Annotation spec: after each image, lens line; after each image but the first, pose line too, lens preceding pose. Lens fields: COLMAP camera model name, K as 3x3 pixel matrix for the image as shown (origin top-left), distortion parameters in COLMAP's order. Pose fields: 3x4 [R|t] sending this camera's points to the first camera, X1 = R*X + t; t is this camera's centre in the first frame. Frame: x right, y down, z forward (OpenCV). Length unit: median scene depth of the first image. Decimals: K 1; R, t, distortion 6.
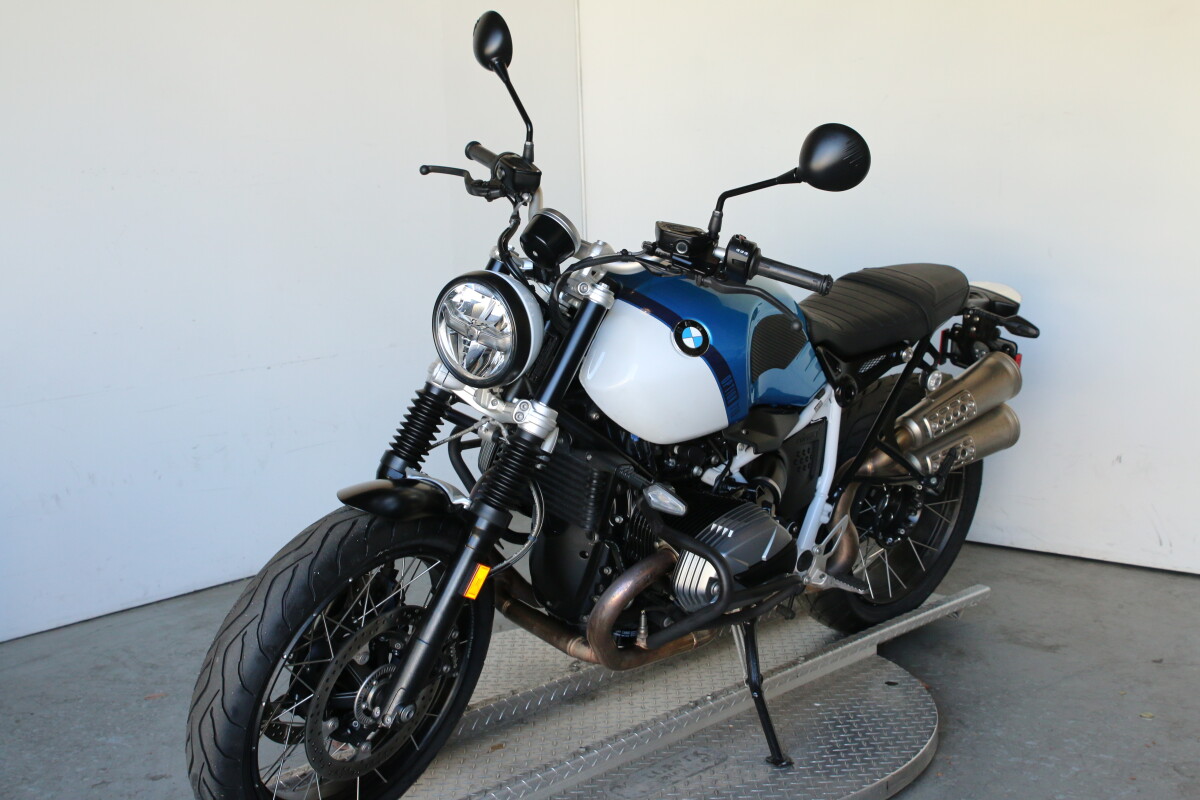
lens RADIAL K [[1576.0, 0, 600.0], [0, 1576.0, 400.0], [0, 0, 1]] dist [-0.087916, 0.121098]
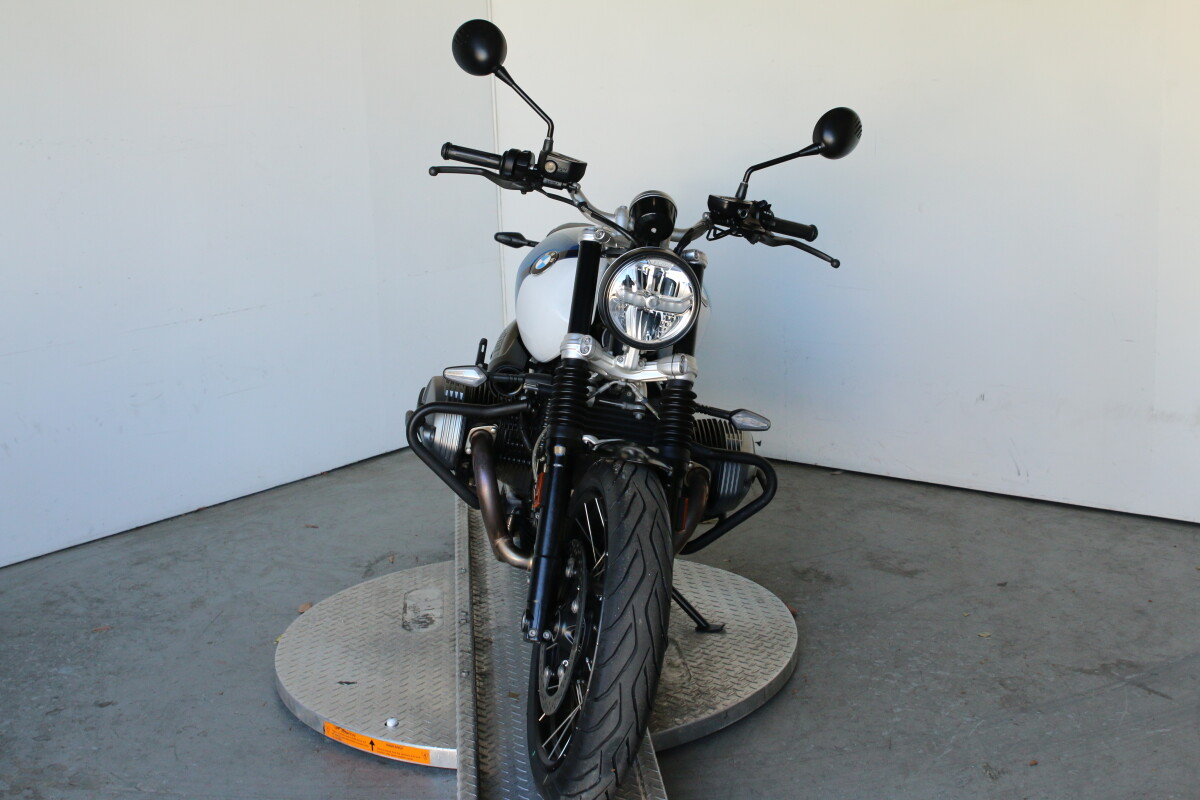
lens RADIAL K [[1562.5, 0, 600.0], [0, 1562.5, 400.0], [0, 0, 1]] dist [-0.084658, 0.092785]
pose [[0.999341, -0.011652, 0.034384, 0.032669], [0.009484, 0.997996, 0.062556, -0.038176], [-0.035044, -0.062189, 0.997449, -0.096829]]
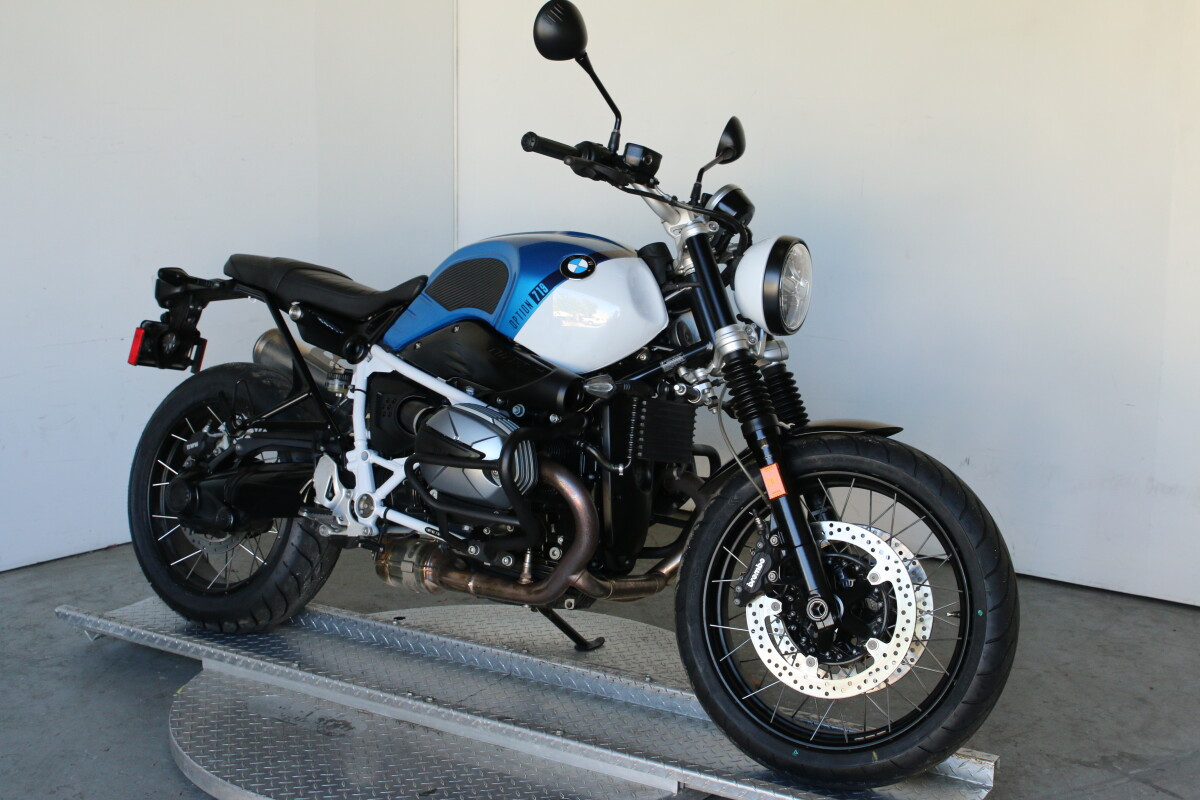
lens RADIAL K [[1576.0, 0, 600.0], [0, 1576.0, 400.0], [0, 0, 1]] dist [-0.087916, 0.121098]
pose [[0.997531, 0.035365, 0.060680, 0.038936], [-0.036402, 0.999208, 0.016069, -0.011526], [-0.060064, -0.018238, 0.998028, 0.001915]]
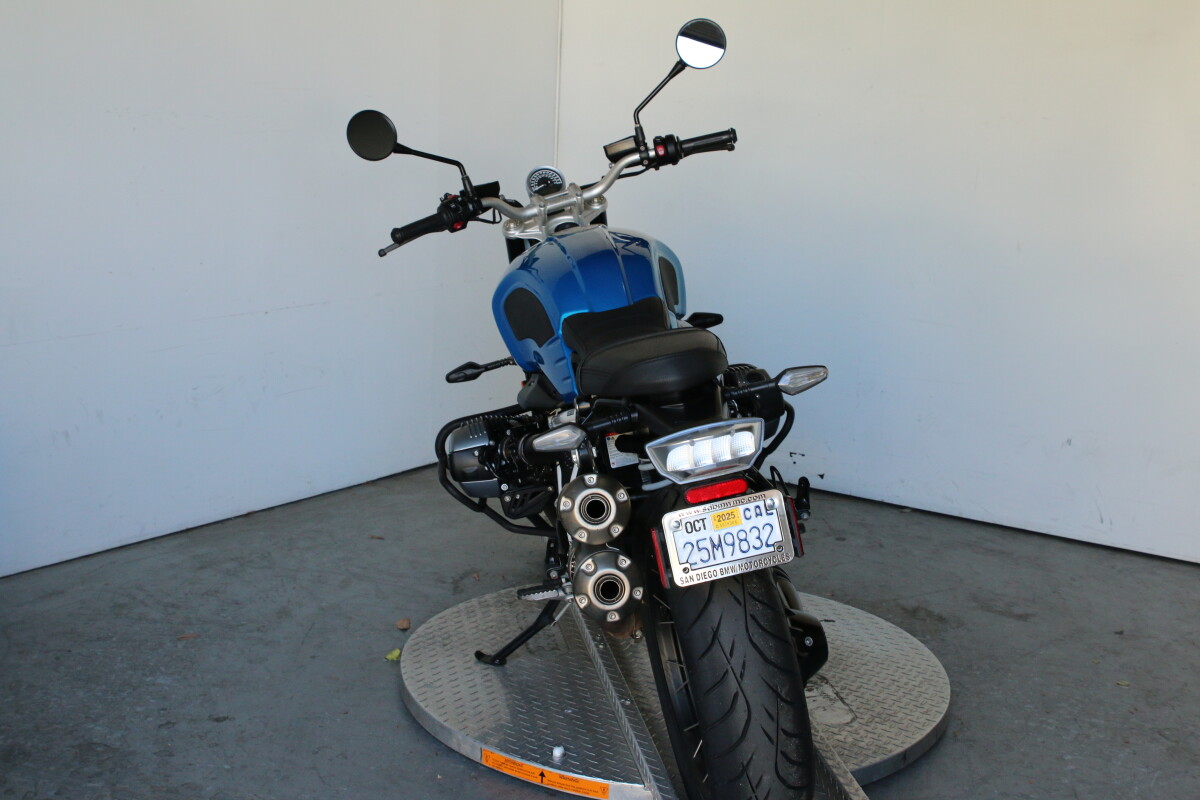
lens RADIAL K [[1576.0, 0, 600.0], [0, 1576.0, 400.0], [0, 0, 1]] dist [-0.087916, 0.121098]
pose [[0.991407, 0.048563, 0.121467, -0.152006], [-0.054128, 0.997610, 0.042939, -0.024921], [-0.119092, -0.049145, 0.991666, -0.044970]]
